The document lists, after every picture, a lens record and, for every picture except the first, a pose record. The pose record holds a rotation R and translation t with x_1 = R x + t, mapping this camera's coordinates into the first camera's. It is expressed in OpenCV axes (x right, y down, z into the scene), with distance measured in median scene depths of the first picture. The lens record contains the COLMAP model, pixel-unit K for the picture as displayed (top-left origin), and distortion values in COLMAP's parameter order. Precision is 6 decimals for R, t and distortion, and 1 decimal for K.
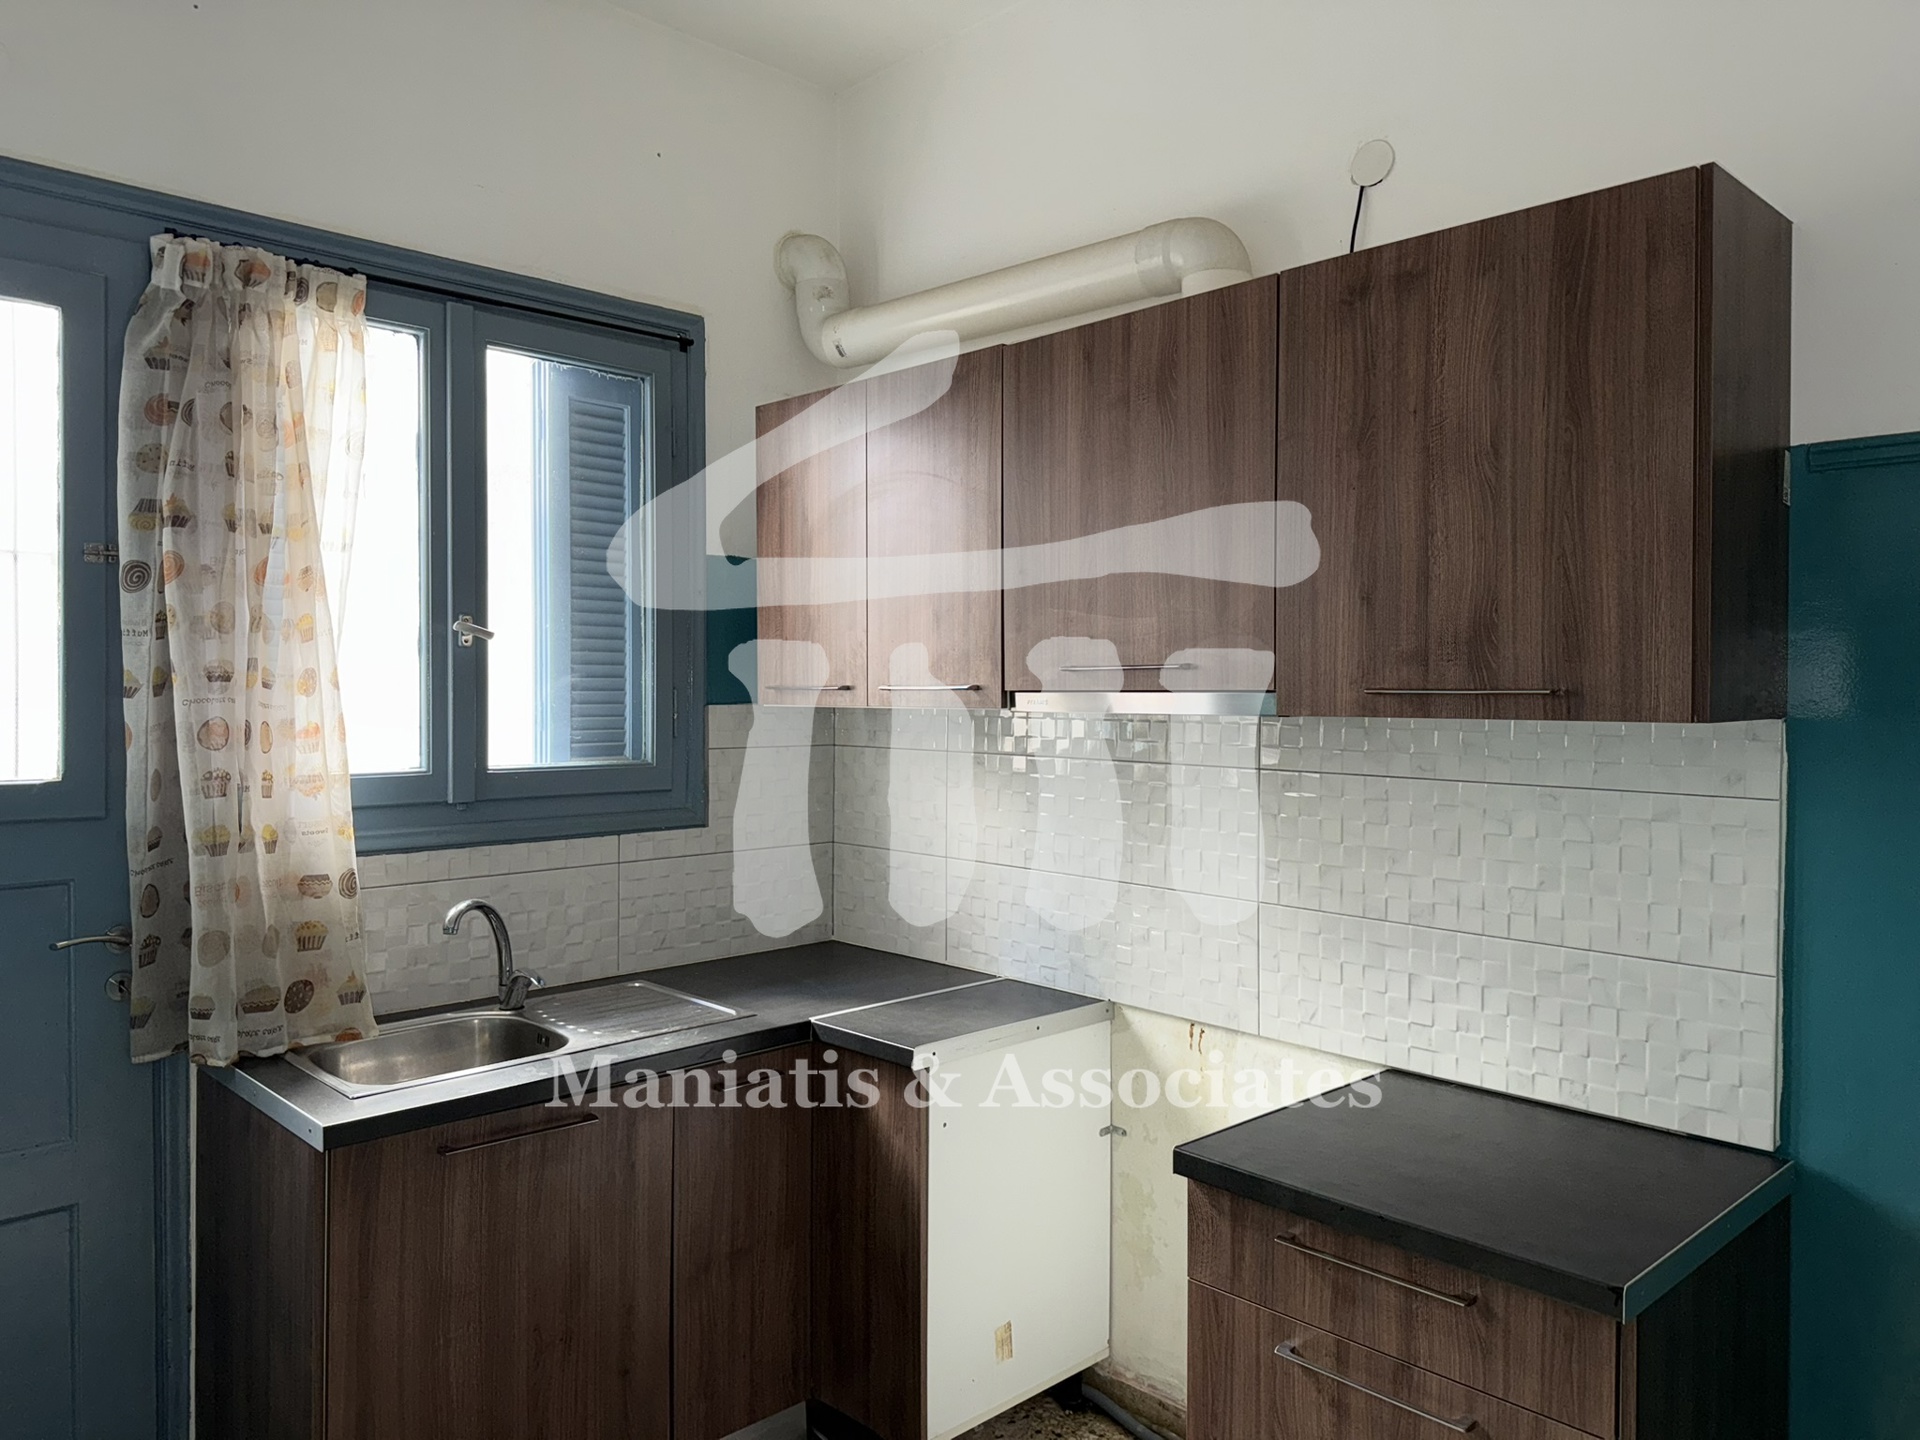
lens RADIAL K [[1339.3, 0, 955.8], [0, 1339.3, 698.3], [0, 0, 1]] dist [0.029107, -0.038231]
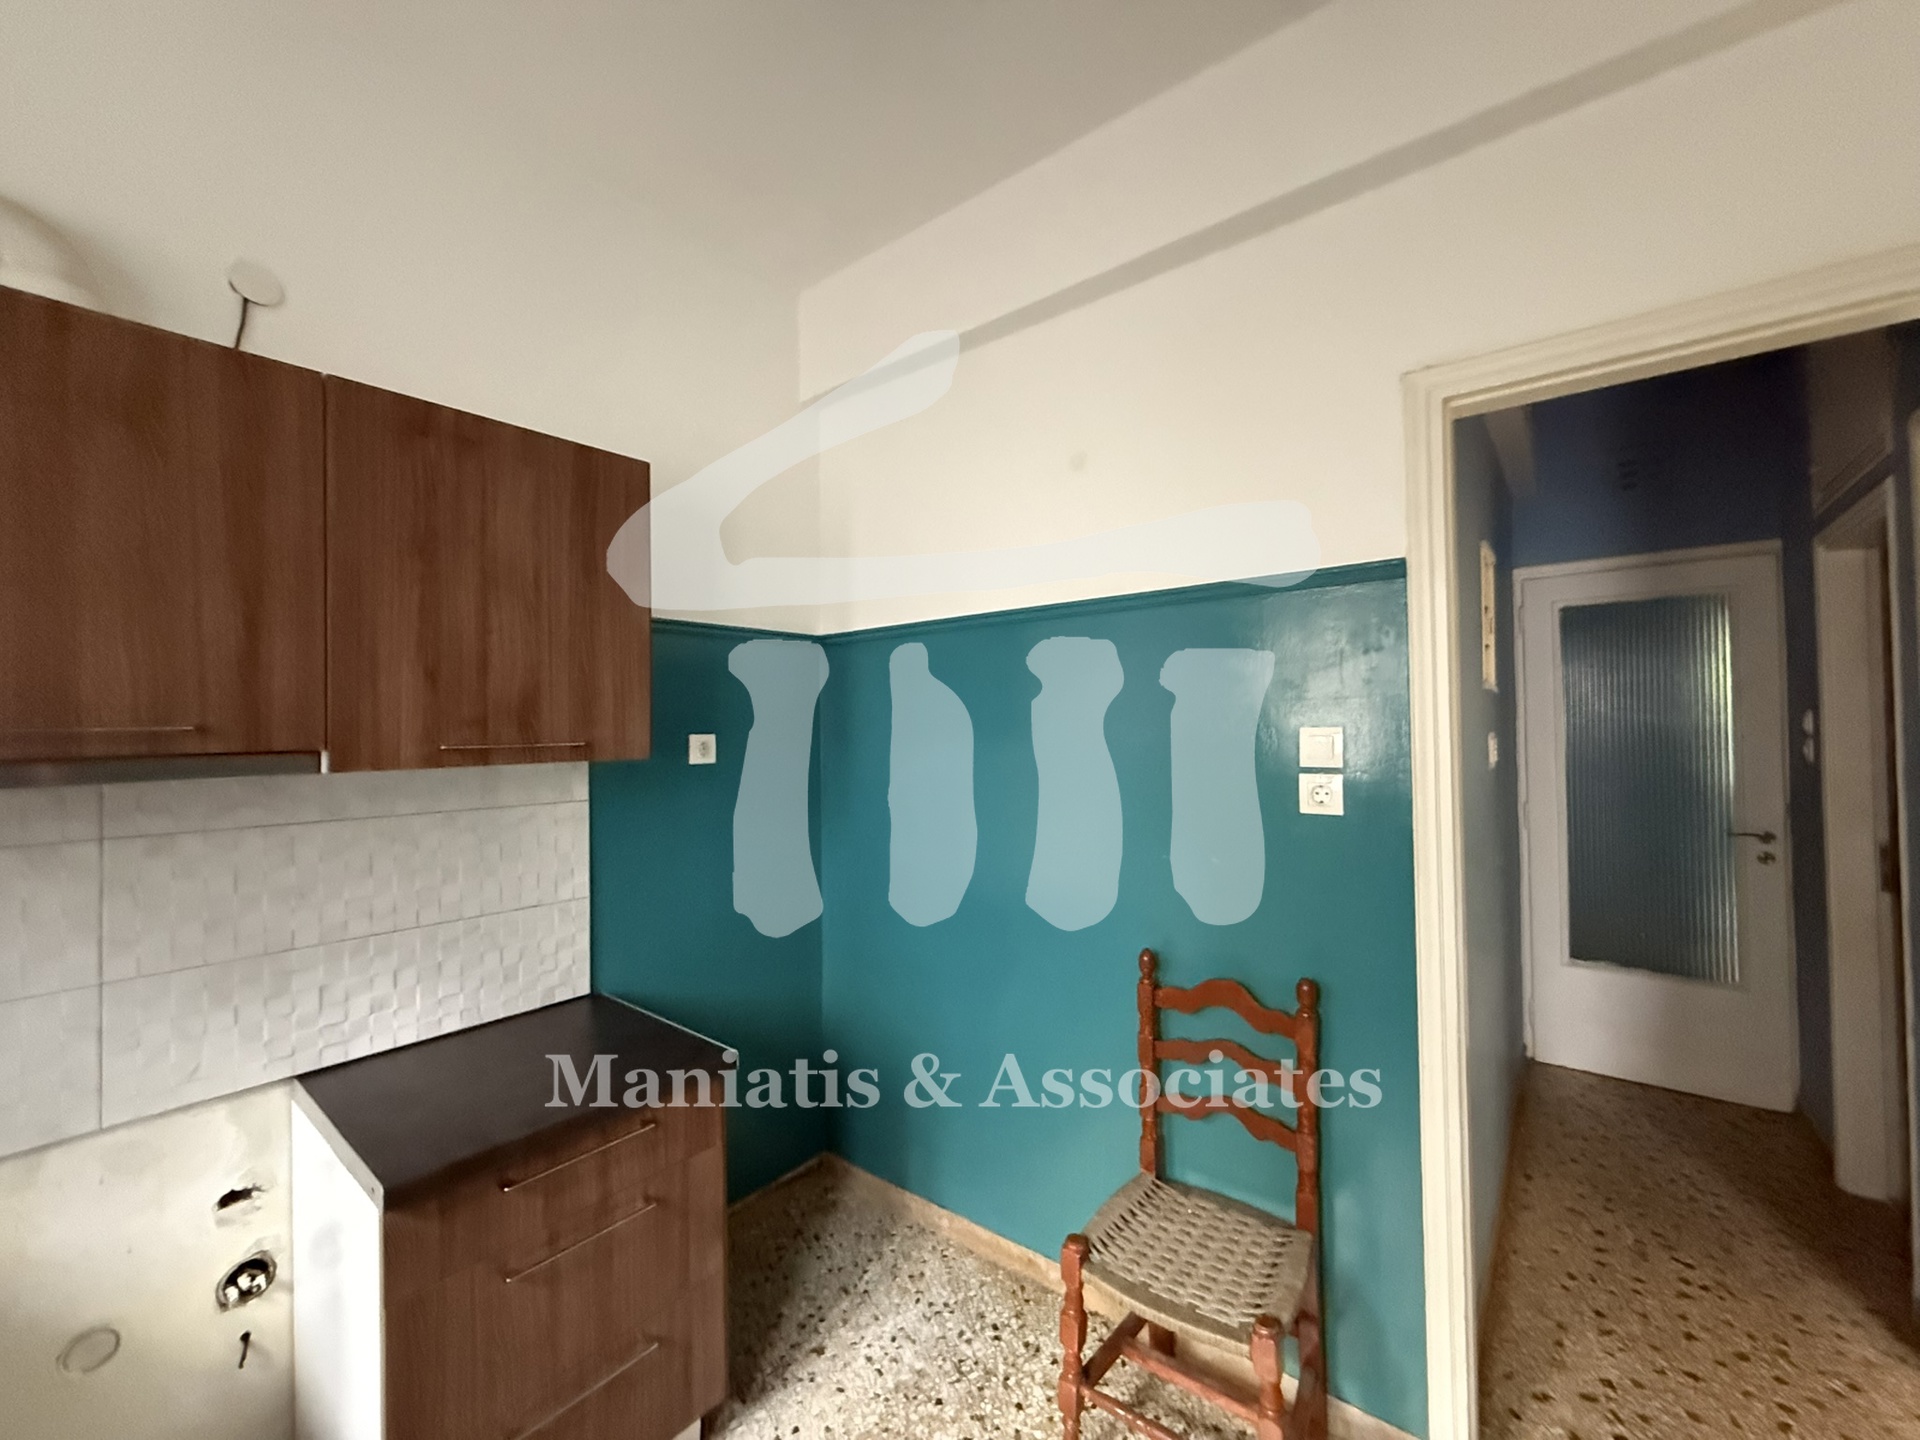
lens RADIAL K [[764.1, 0, 947.8], [0, 764.1, 717.6], [0, 0, 1]] dist [0.002131, 0.000069]
pose [[-0.121477, 0.013584, 0.992501, -0.417664], [0.027024, 0.999581, -0.010374, -0.011890], [-0.992226, 0.025561, -0.121793, 0.541141]]
